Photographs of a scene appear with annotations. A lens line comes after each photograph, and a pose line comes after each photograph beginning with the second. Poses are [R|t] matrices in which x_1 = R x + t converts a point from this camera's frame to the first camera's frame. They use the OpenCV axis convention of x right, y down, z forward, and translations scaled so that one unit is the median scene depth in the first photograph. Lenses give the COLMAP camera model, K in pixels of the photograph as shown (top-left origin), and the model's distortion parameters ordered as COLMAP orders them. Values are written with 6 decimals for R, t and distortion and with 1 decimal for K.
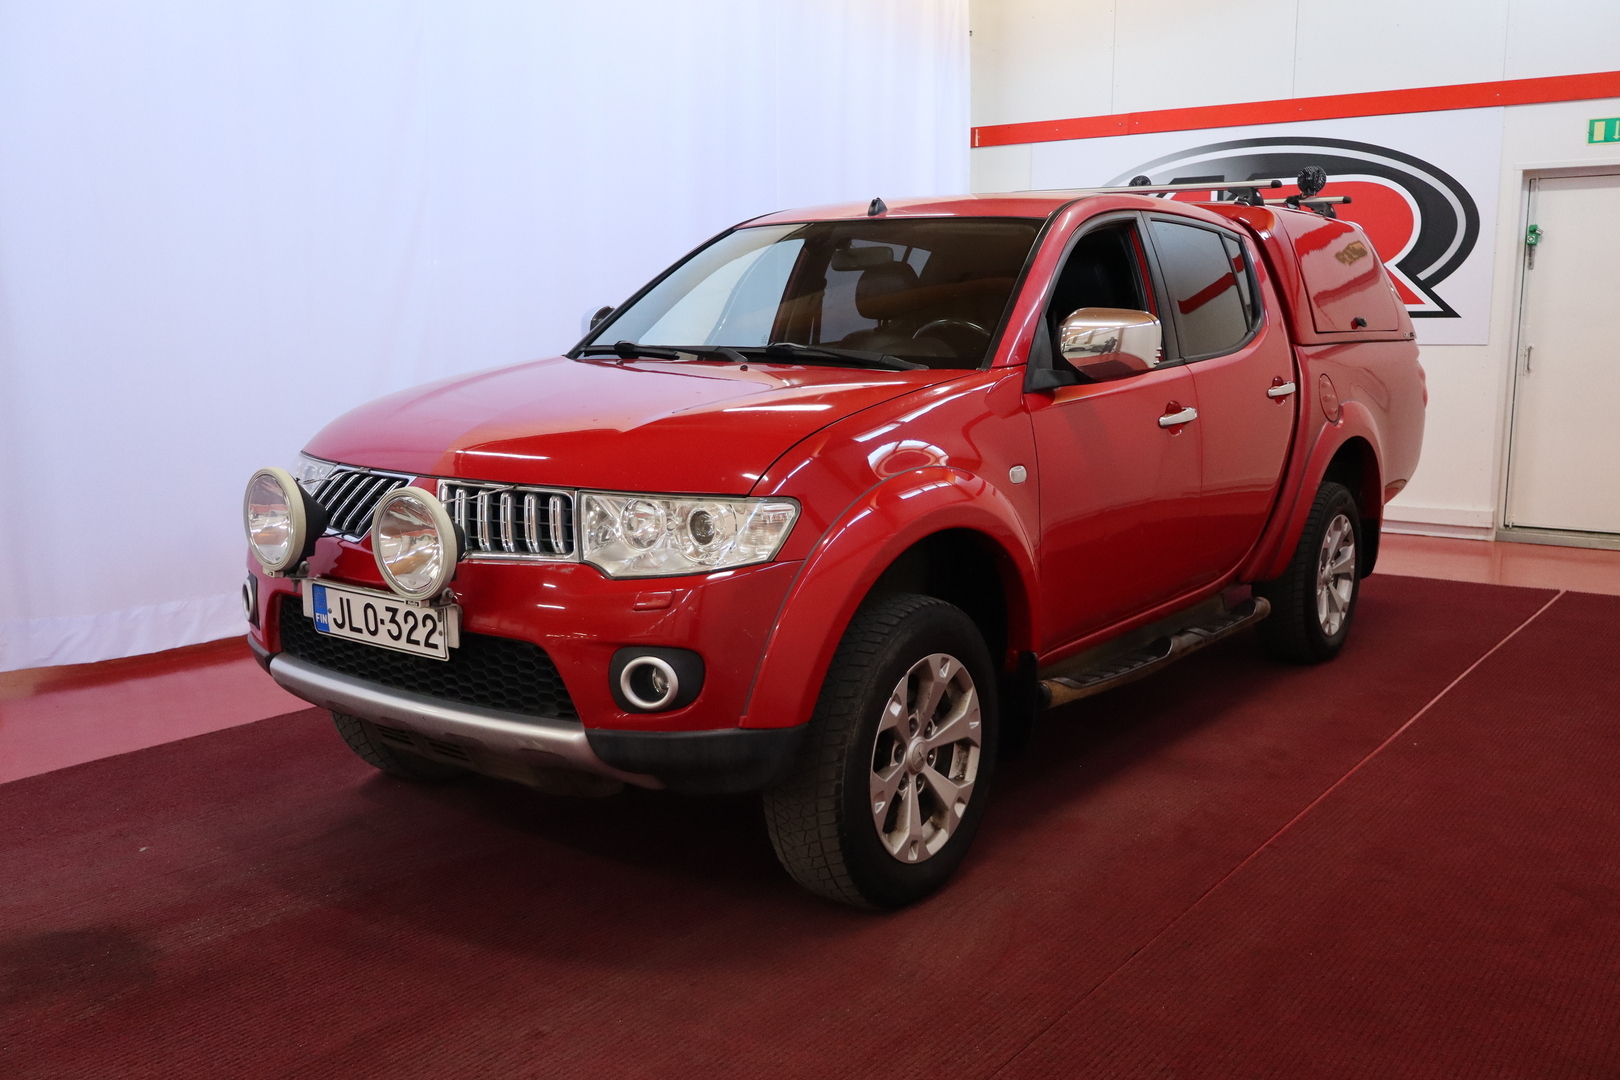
lens RADIAL K [[1508.8, 0, 810.0], [0, 1508.8, 540.0], [0, 0, 1]] dist [-0.000358, -0.006111]
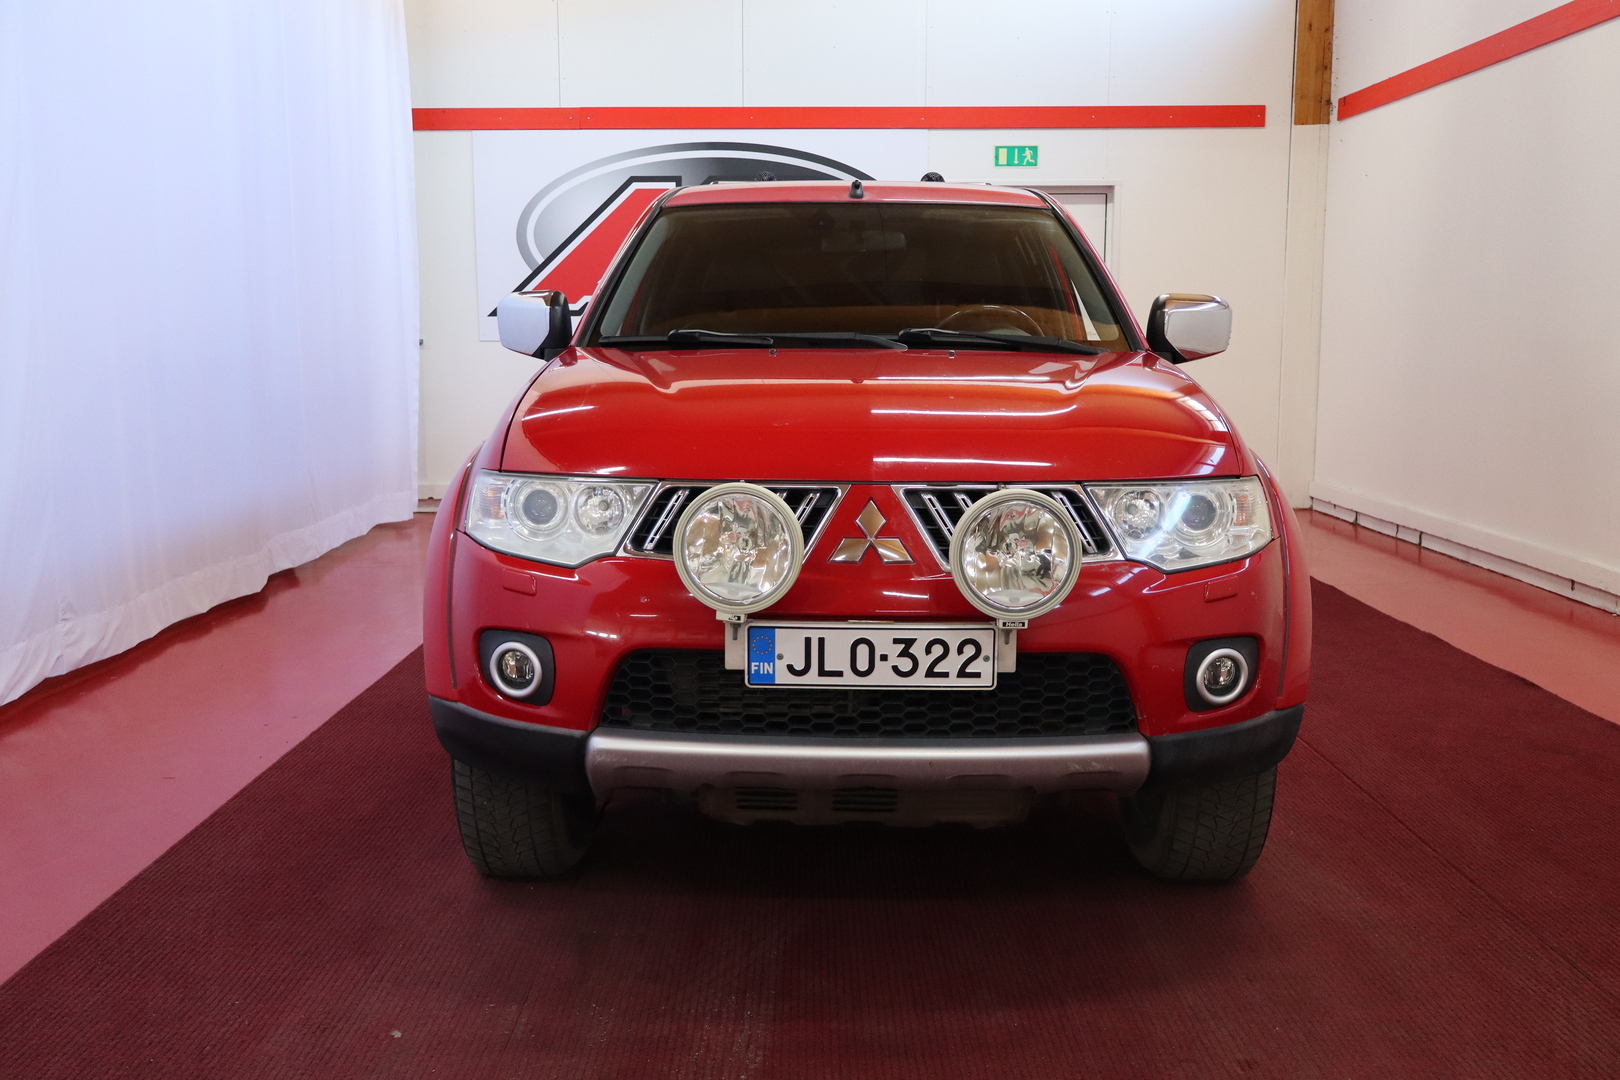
lens RADIAL K [[1508.8, 0, 810.0], [0, 1508.8, 540.0], [0, 0, 1]] dist [-0.000358, -0.006111]
pose [[0.802907, -0.085515, 0.589939, -0.796165], [0.087162, 0.995862, 0.025728, -0.035315], [-0.589698, 0.030763, 0.807038, 0.346058]]
